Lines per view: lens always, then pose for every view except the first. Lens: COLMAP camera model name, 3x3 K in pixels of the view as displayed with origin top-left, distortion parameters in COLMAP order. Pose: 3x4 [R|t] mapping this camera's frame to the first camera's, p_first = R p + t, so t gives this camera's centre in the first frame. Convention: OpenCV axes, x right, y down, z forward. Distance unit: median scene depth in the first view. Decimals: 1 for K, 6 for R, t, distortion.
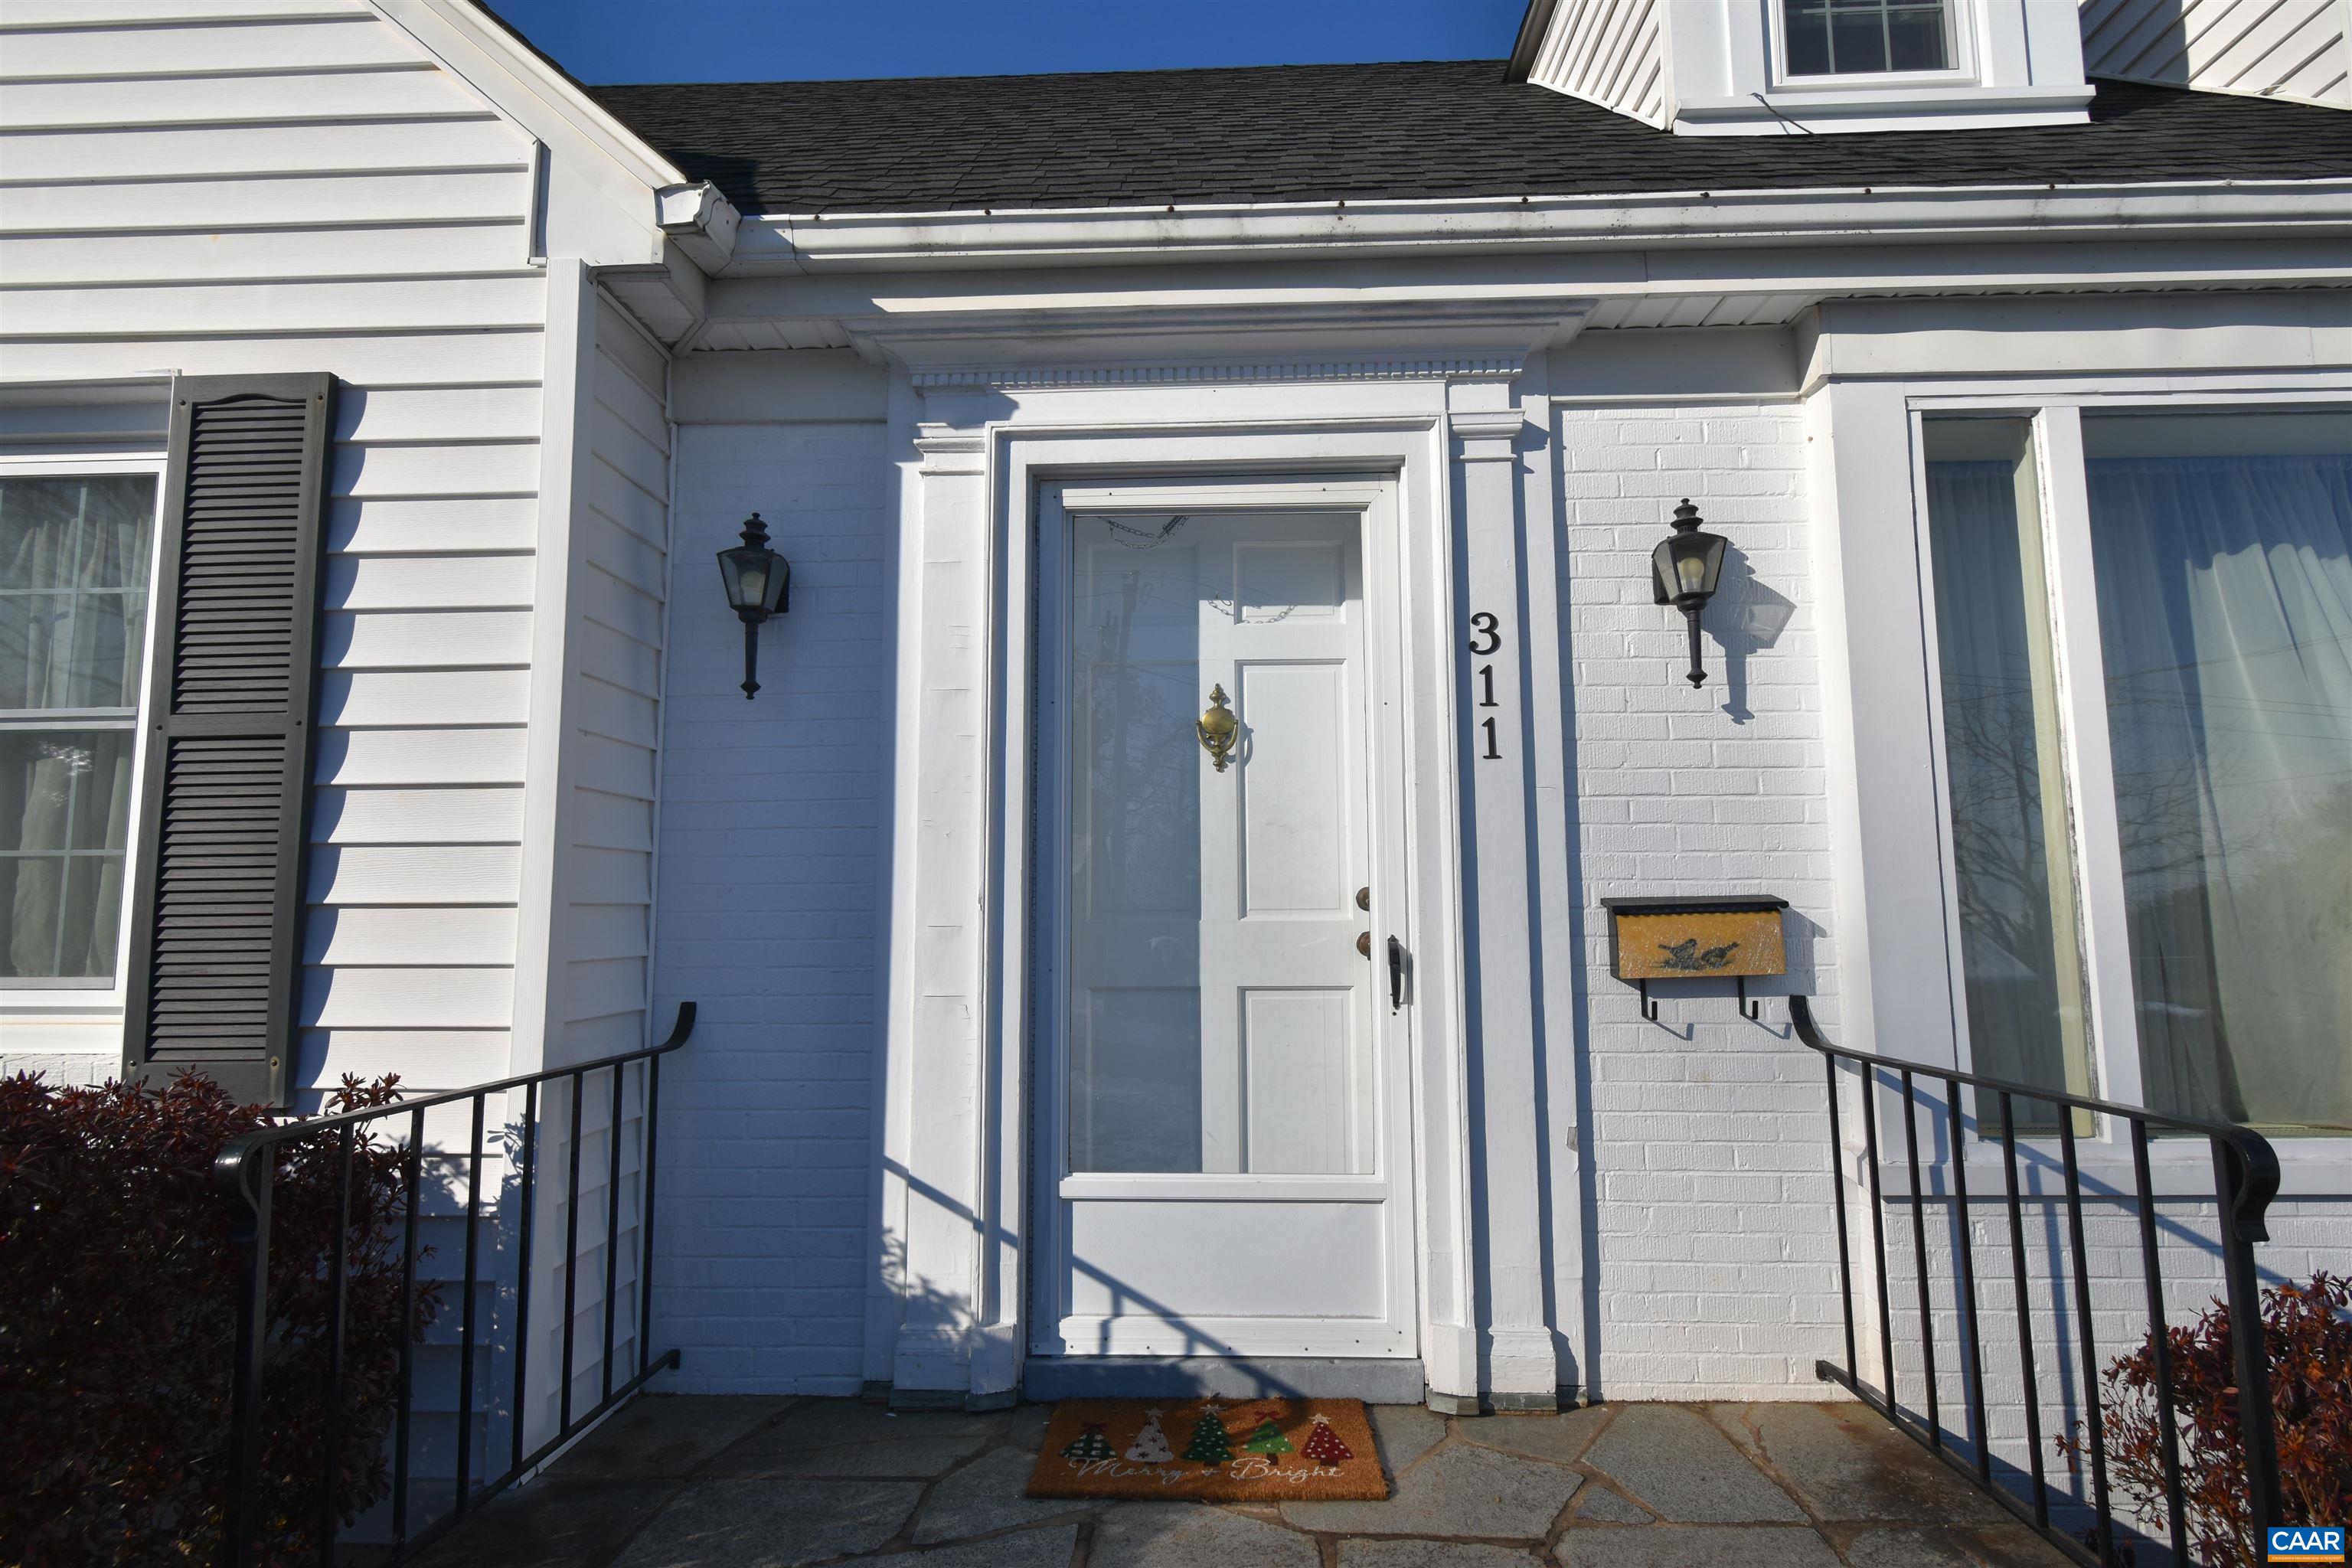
lens RADIAL K [[1203.7, 0, 1172.0], [0, 1203.7, 778.9], [0, 0, 1]] dist [-0.003733, -0.000271]
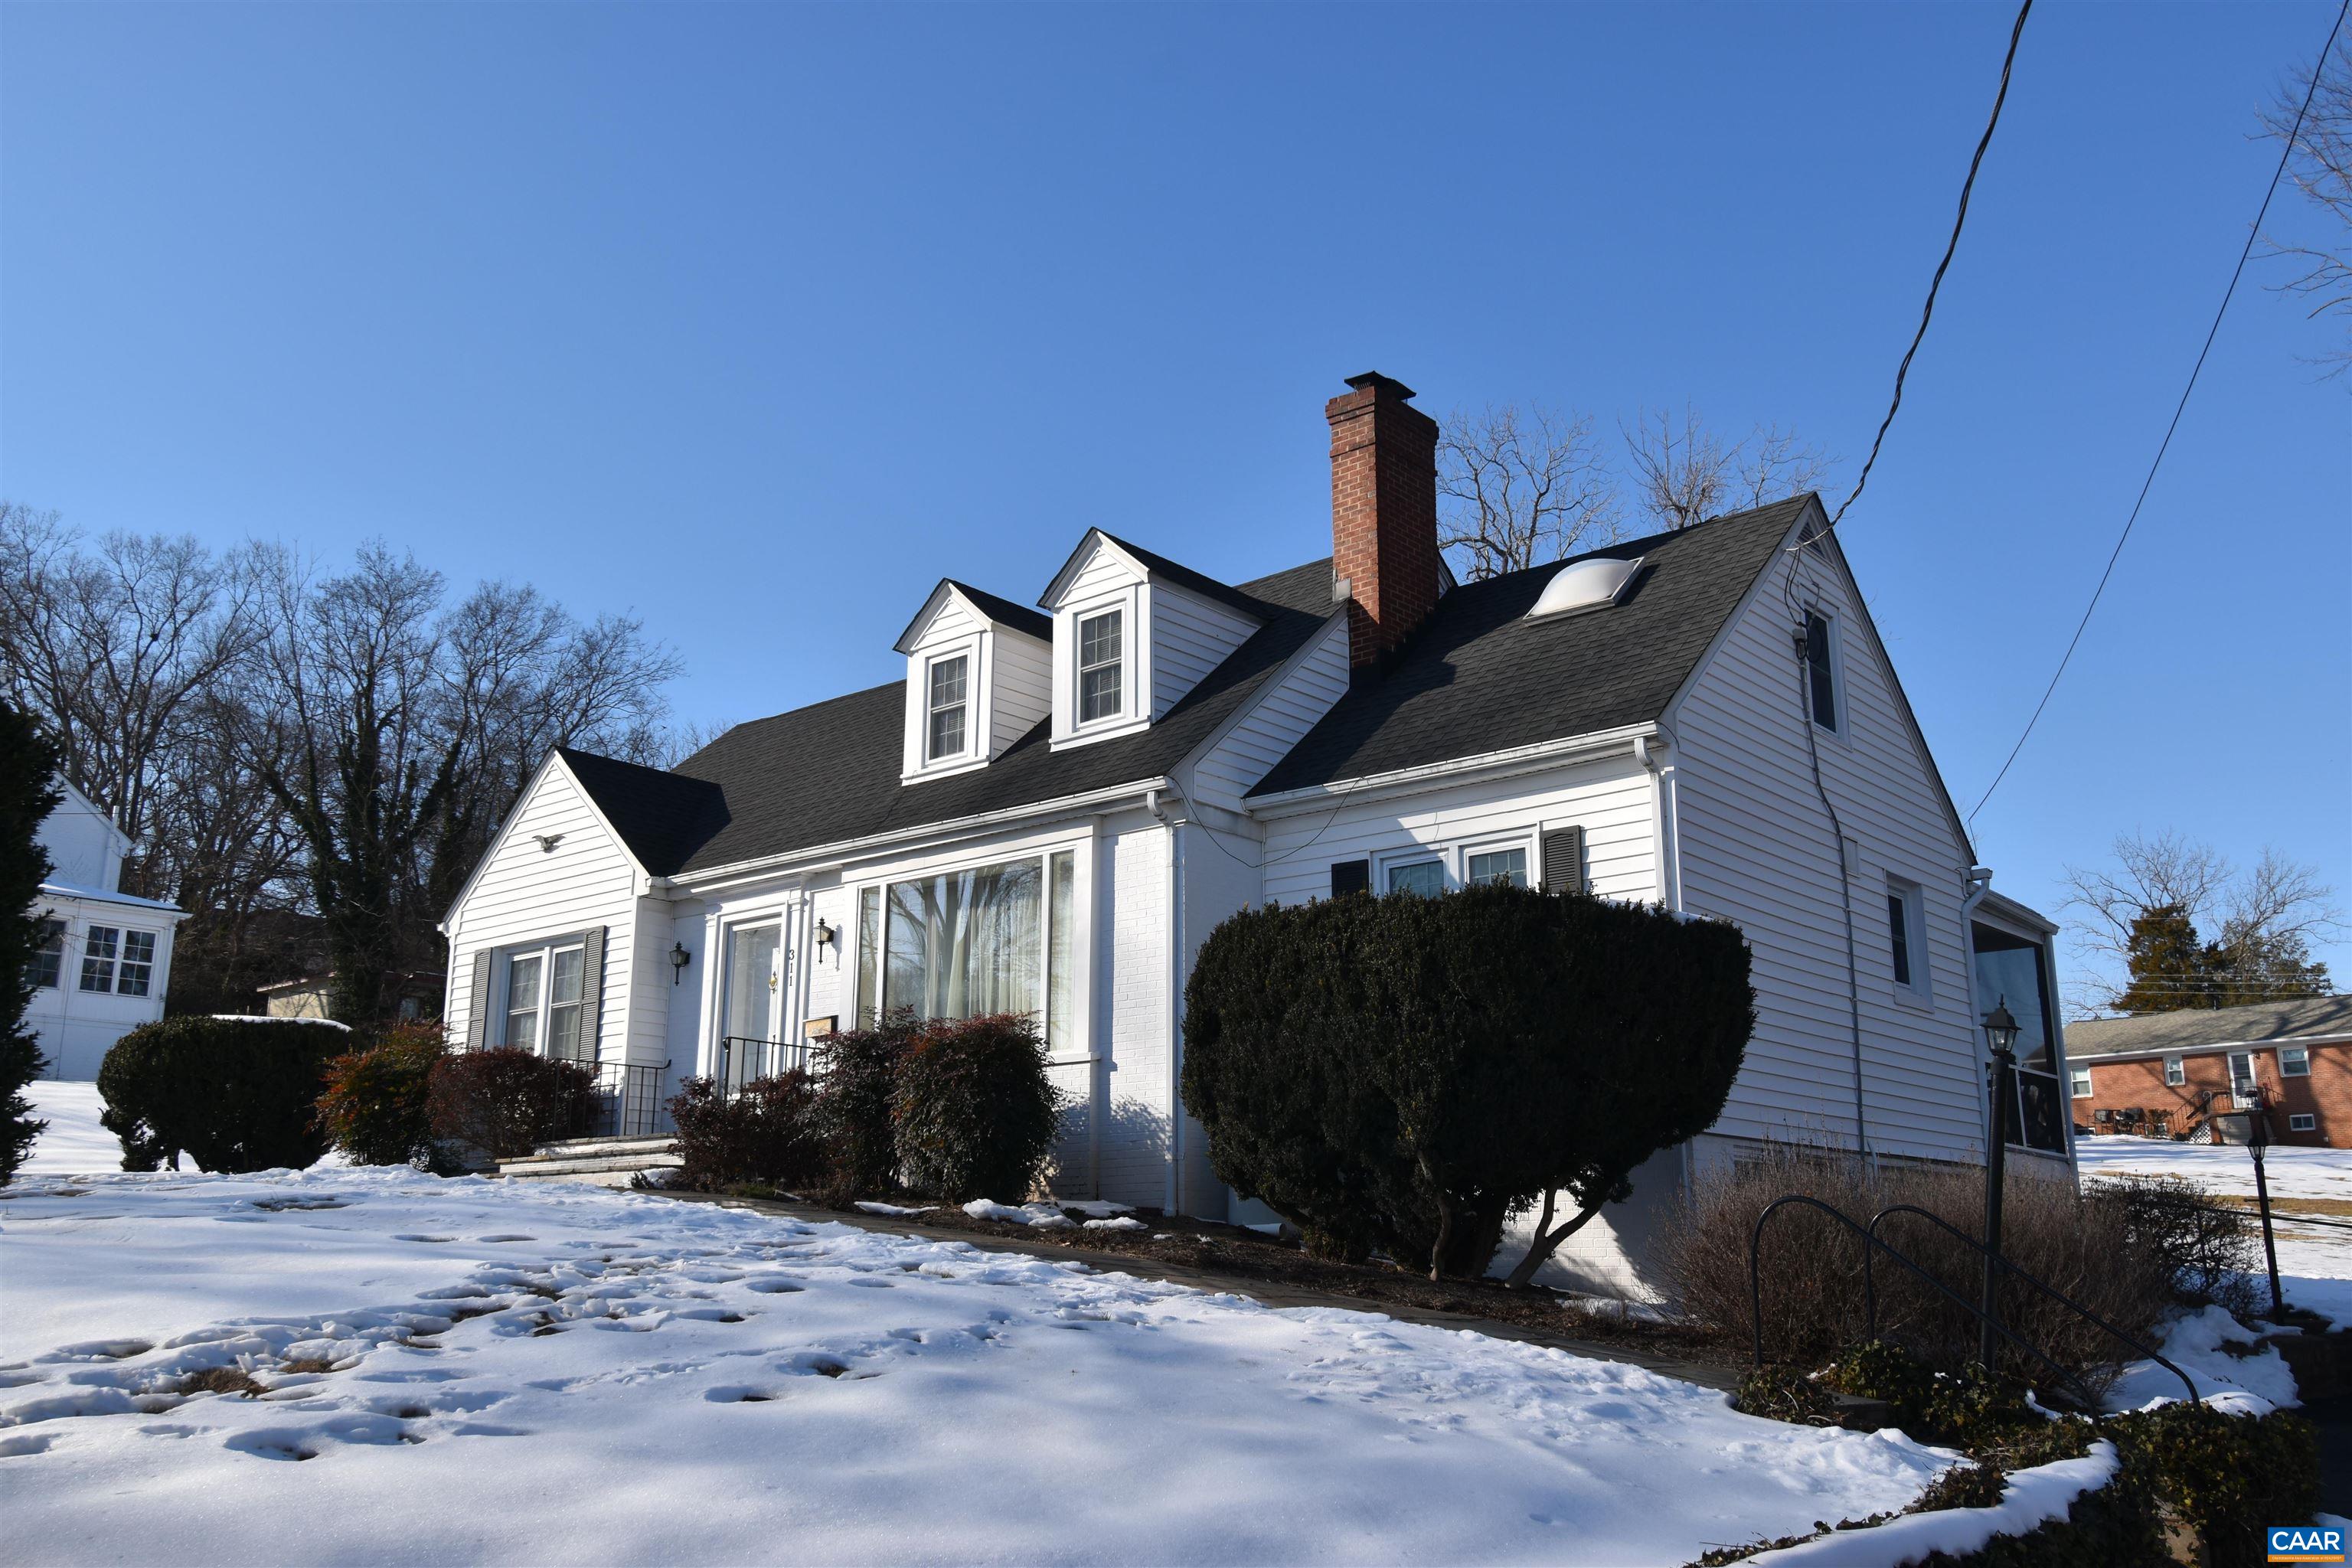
lens RADIAL K [[1943.3, 0, 1190.1], [0, 1943.3, 785.2], [0, 0, 1]] dist [0.011507, -0.021304]
pose [[0.793988, -0.142837, -0.590915, 5.264975], [0.063521, 0.986178, -0.153030, 0.402482], [0.604606, 0.083968, 0.792087, -3.410515]]
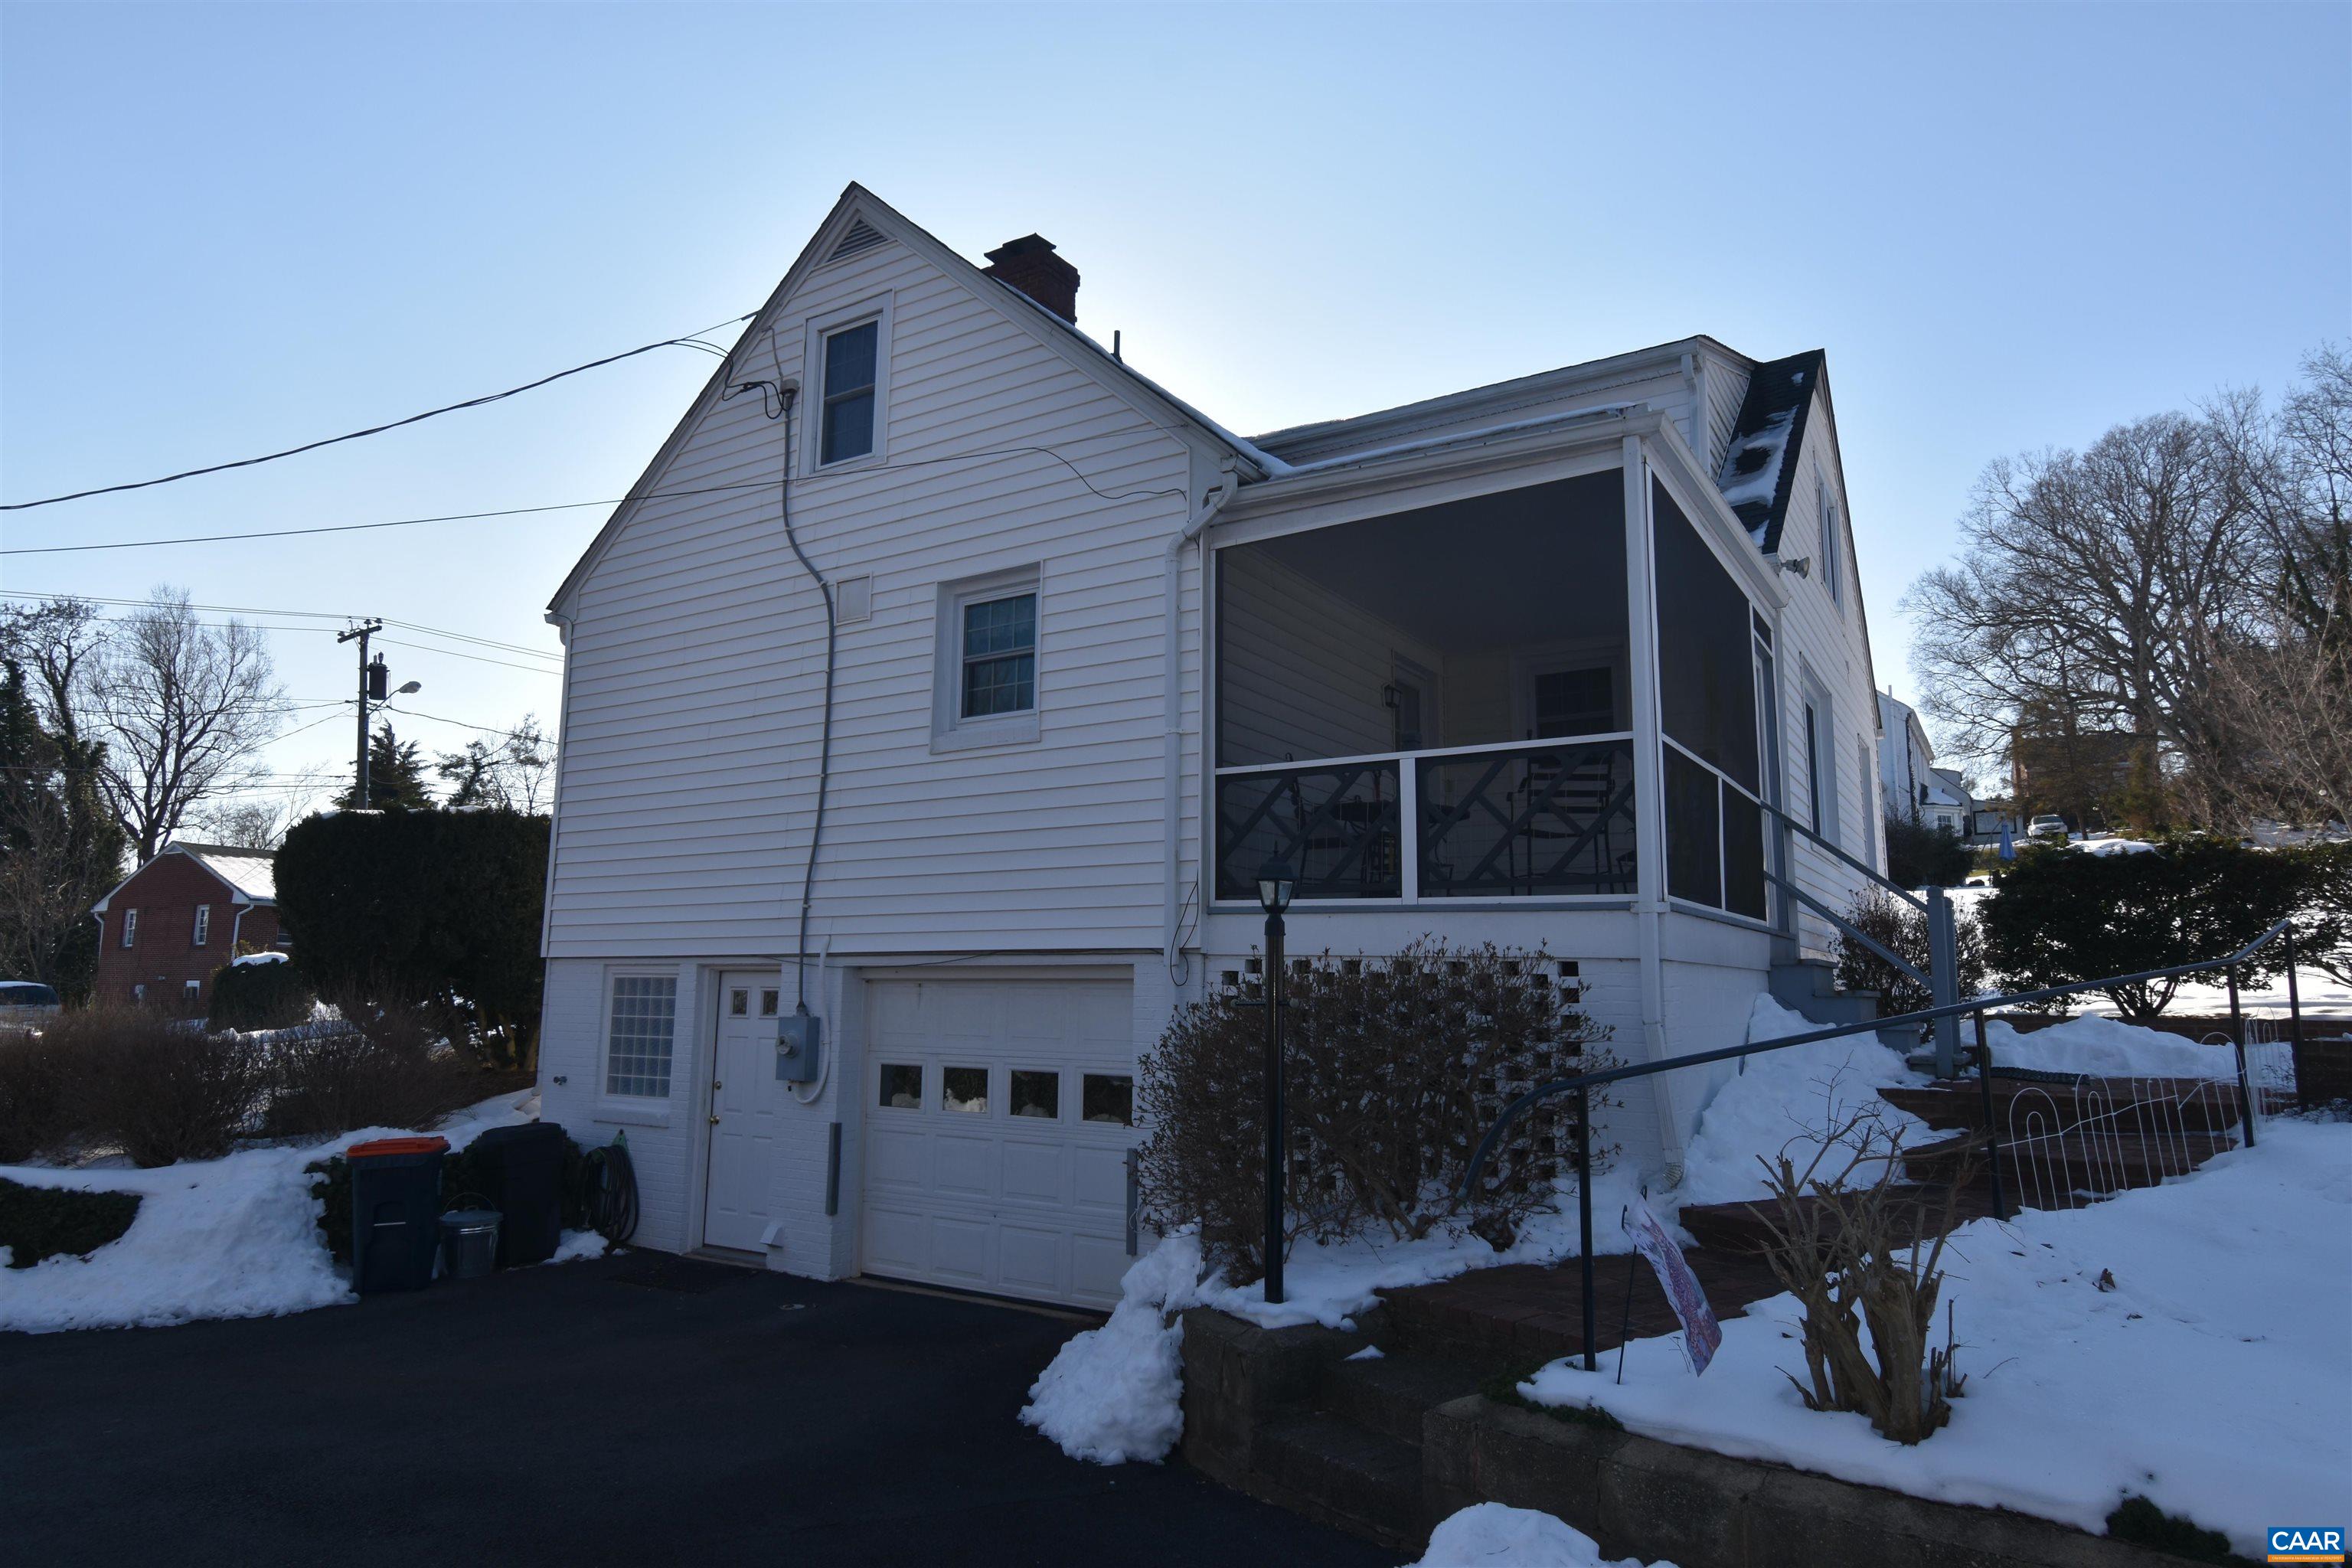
lens RADIAL K [[1391.1, 0, 1176.1], [0, 1391.1, 789.5], [0, 0, 1]] dist [0.000237, -0.004826]
pose [[-0.490708, -0.127845, -0.861894, 5.881954], [0.093053, 0.975831, -0.197724, 1.060747], [0.866341, -0.177226, -0.466952, 4.583178]]
